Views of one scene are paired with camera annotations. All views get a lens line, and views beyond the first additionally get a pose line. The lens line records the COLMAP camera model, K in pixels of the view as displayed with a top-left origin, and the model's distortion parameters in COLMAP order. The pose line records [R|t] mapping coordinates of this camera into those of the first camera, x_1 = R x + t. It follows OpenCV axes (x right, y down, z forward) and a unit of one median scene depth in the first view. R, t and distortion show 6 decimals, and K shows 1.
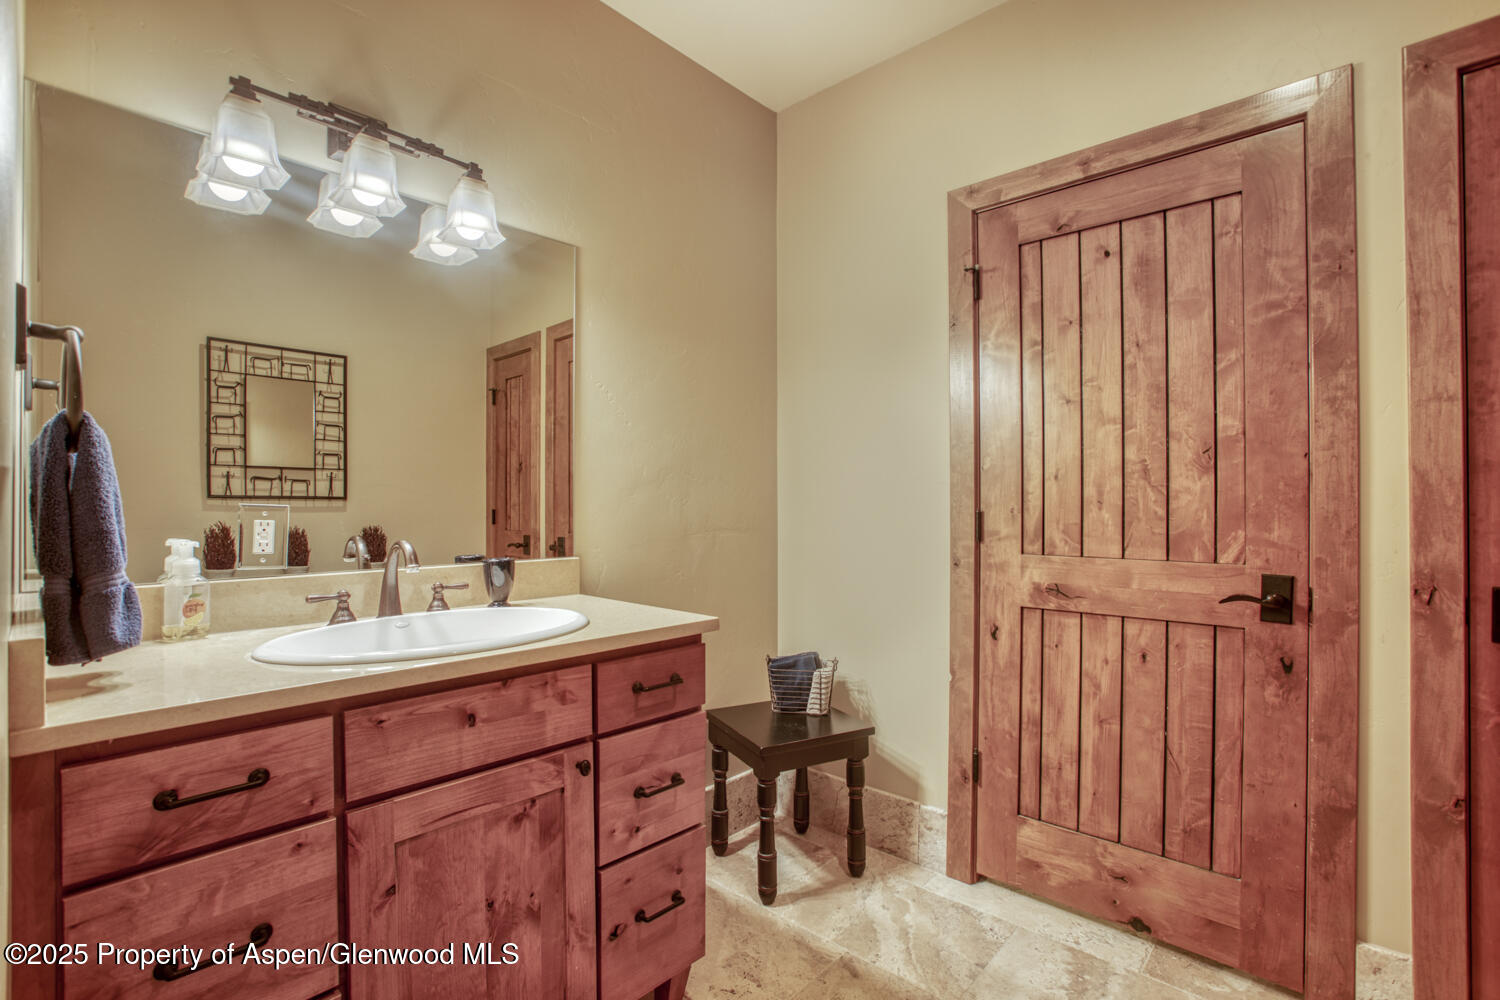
lens RADIAL K [[694.1, 0, 755.6], [0, 694.1, 510.6], [0, 0, 1]] dist [-0.065529, 0.030969]
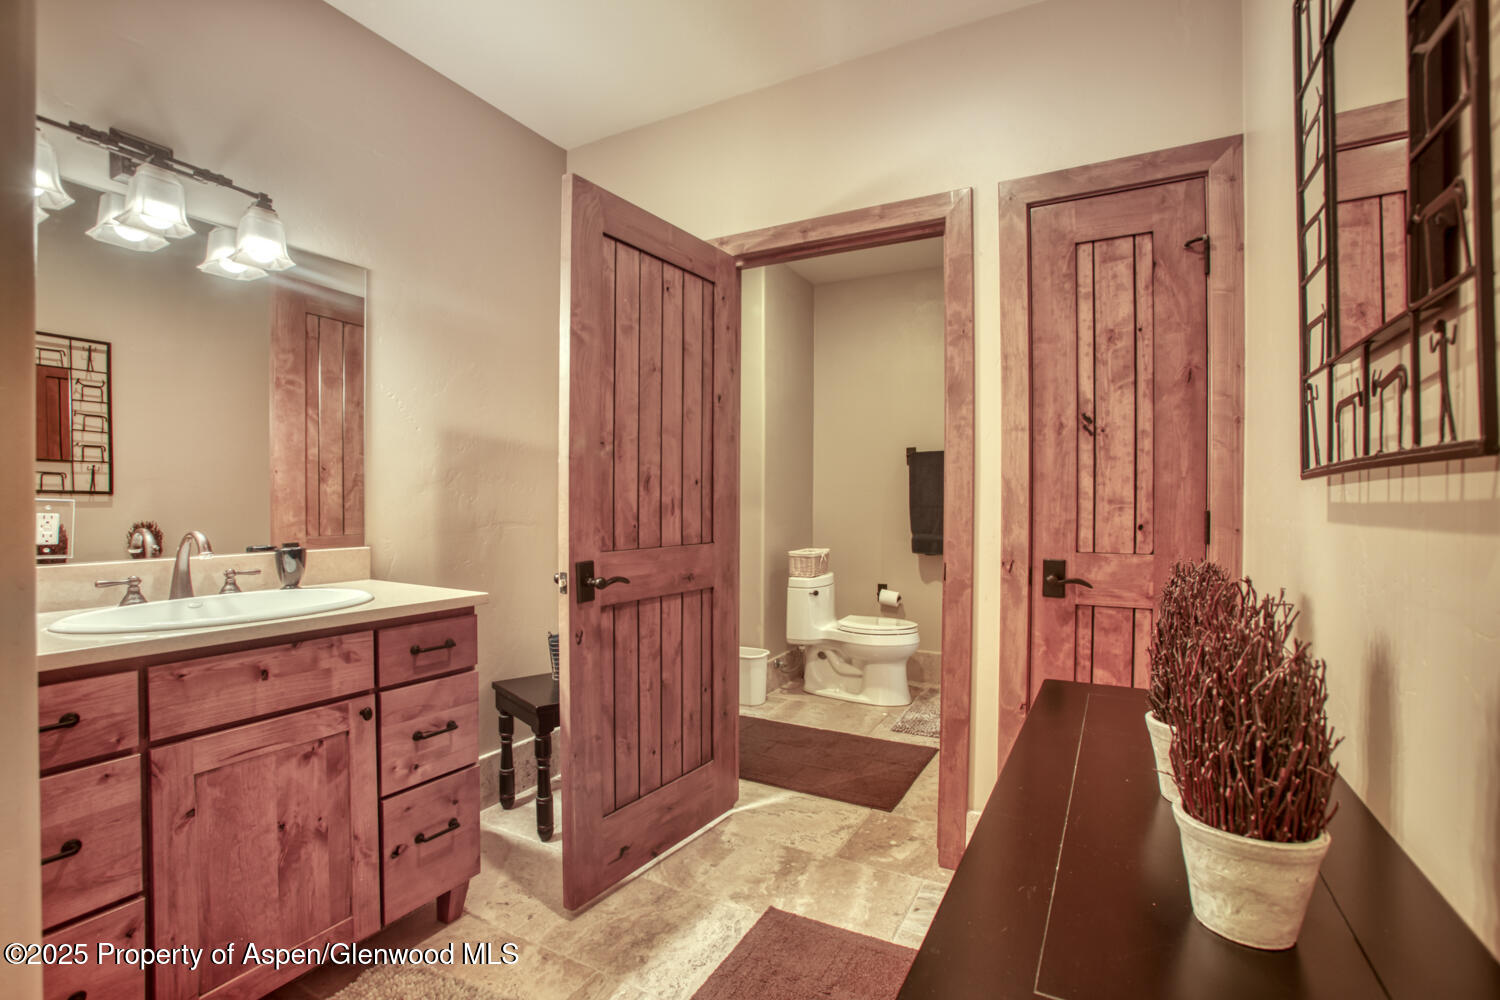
lens RADIAL K [[687.4, 0, 747.5], [0, 687.4, 514.3], [0, 0, 1]] dist [-0.055172, 0.022352]
pose [[0.972247, -0.000297, 0.233956, 0.116609], [-0.001972, 0.999953, 0.009465, 0.003307], [-0.233948, -0.009664, 0.972201, -0.296331]]
